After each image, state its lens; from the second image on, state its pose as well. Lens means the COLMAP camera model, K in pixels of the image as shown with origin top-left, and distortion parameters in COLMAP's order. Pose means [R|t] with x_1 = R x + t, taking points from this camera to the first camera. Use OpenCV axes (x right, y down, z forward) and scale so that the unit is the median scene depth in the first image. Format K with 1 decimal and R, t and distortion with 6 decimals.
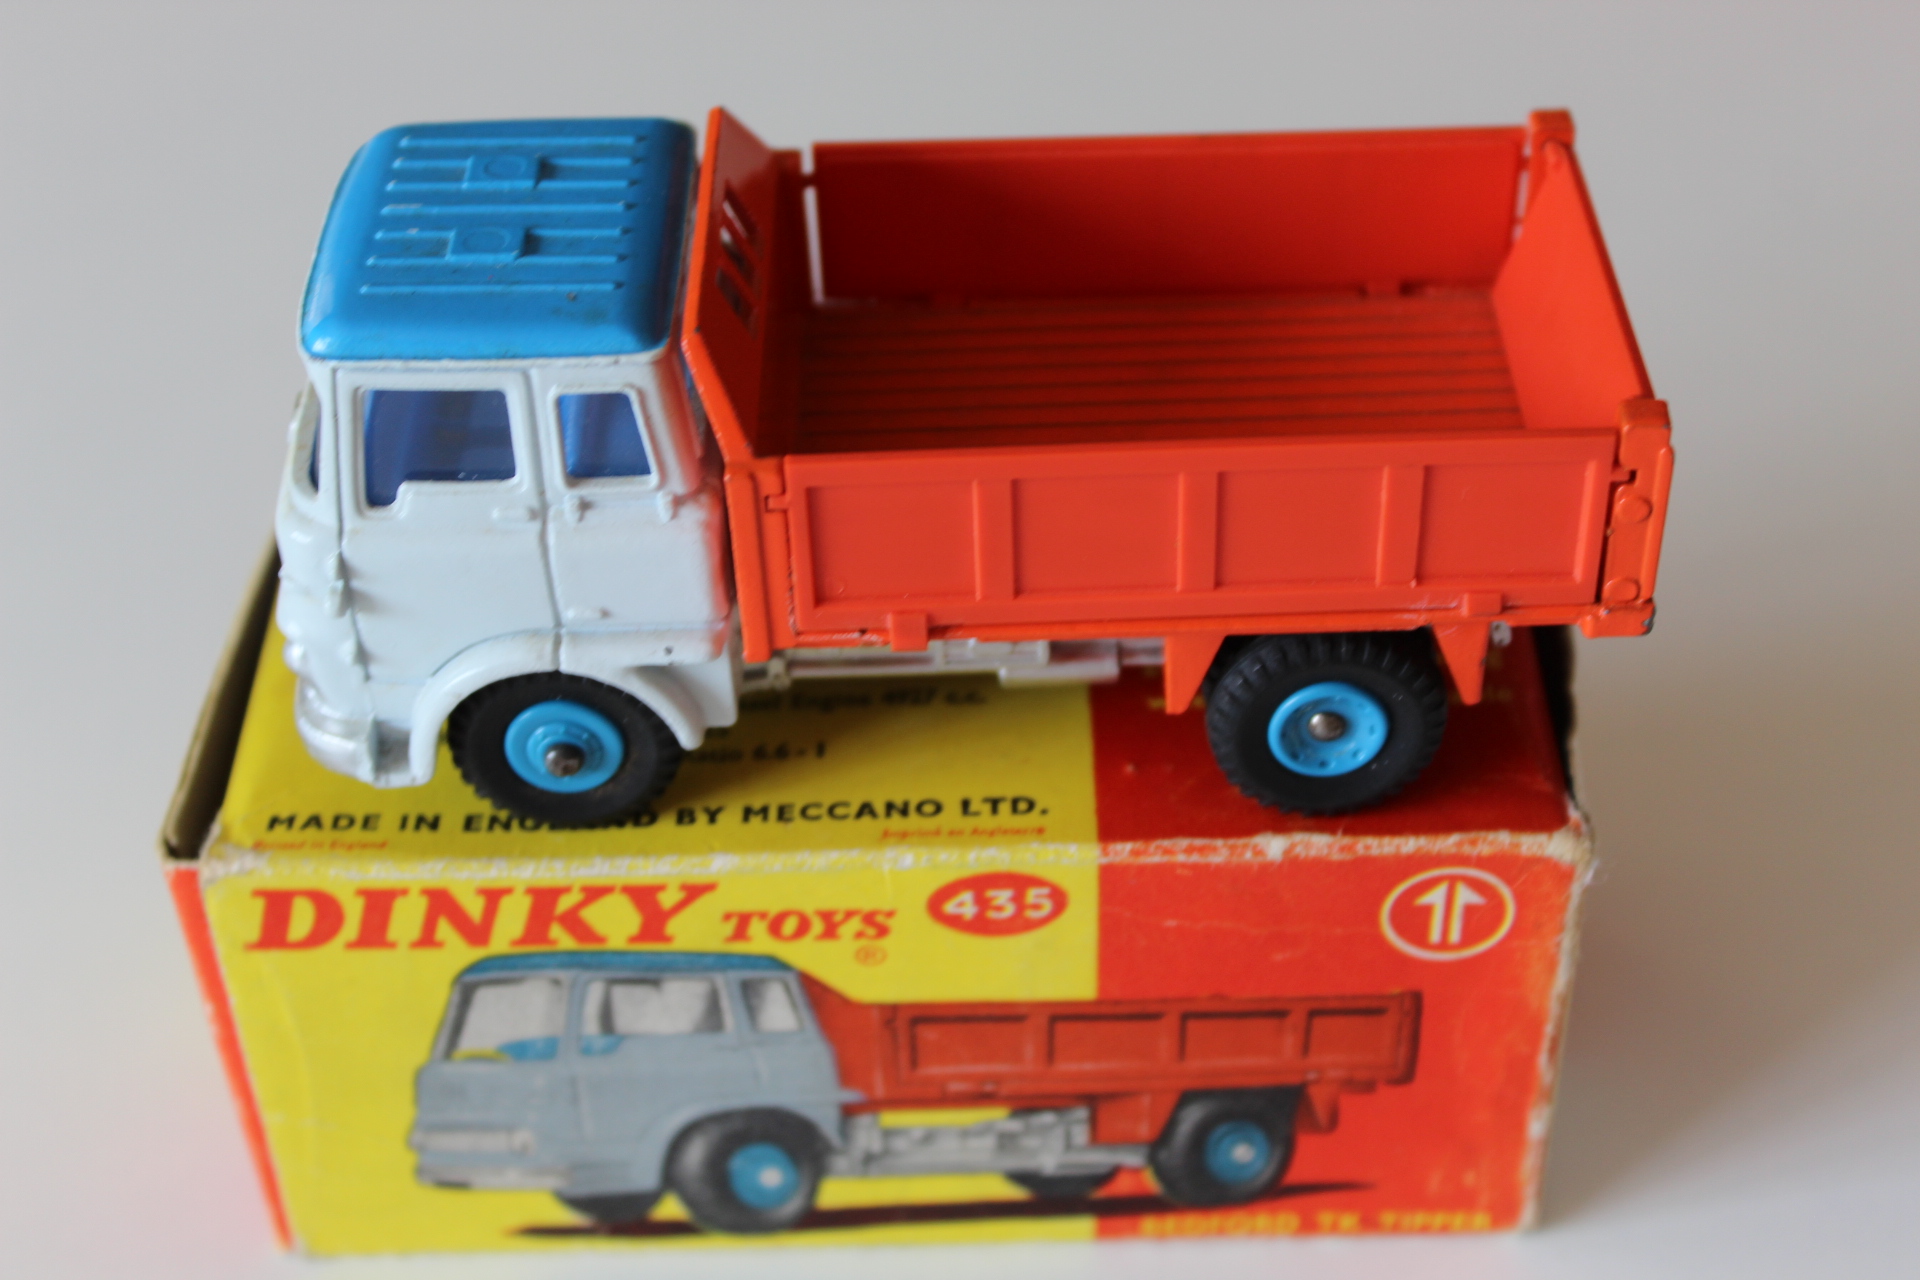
lens RADIAL K [[3023.3, 0, 960.0], [0, 3023.3, 640.0], [0, 0, 1]] dist [0.022350, 0.042867]
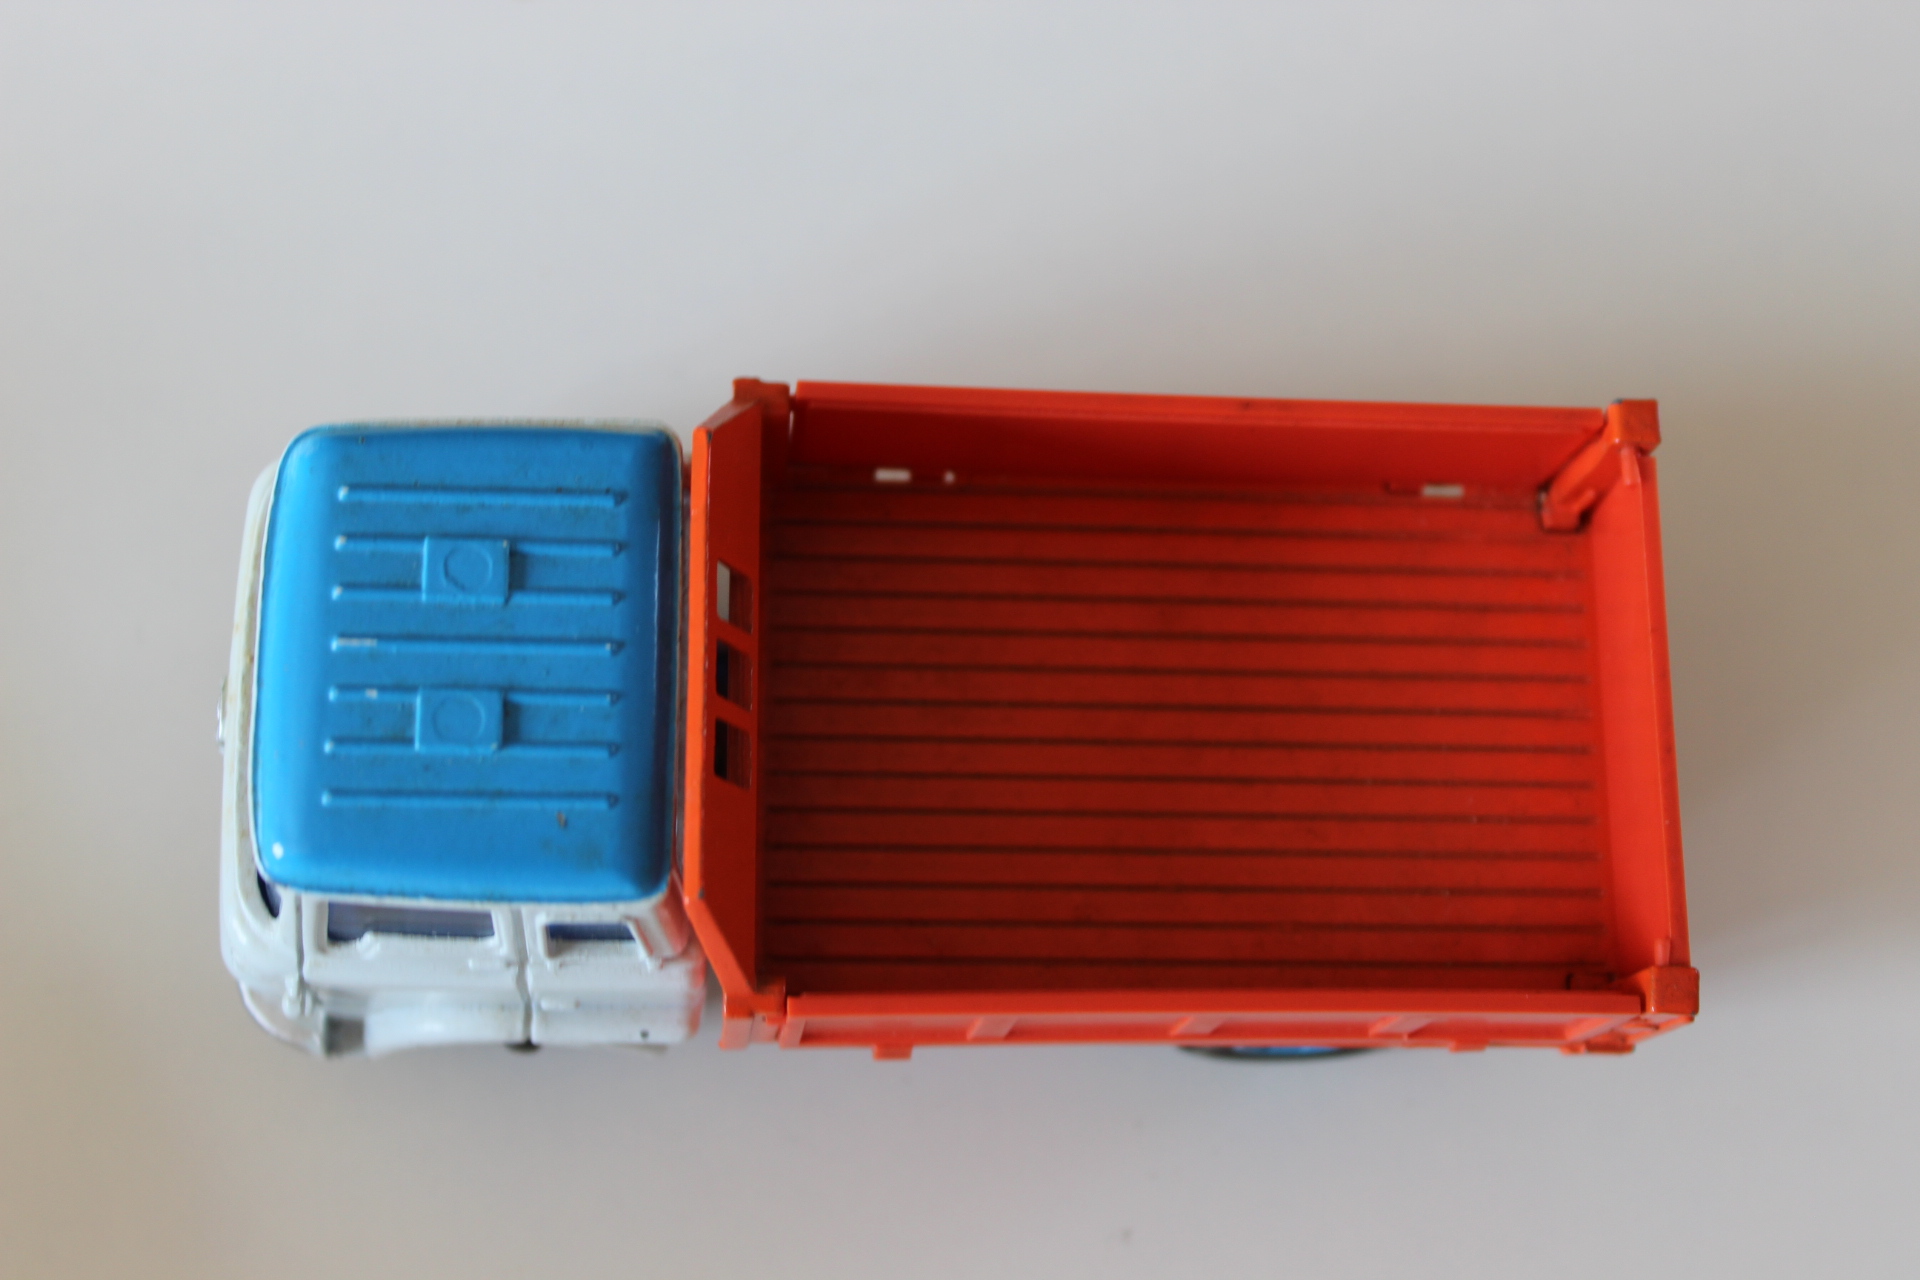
lens RADIAL K [[3023.3, 0, 960.0], [0, 3023.3, 640.0], [0, 0, 1]] dist [0.022350, 0.042867]
pose [[0.991544, 0.031831, 0.125809, -0.123905], [-0.101430, 0.794818, 0.598311, -0.697997], [-0.080950, -0.606013, 0.791325, 0.303285]]
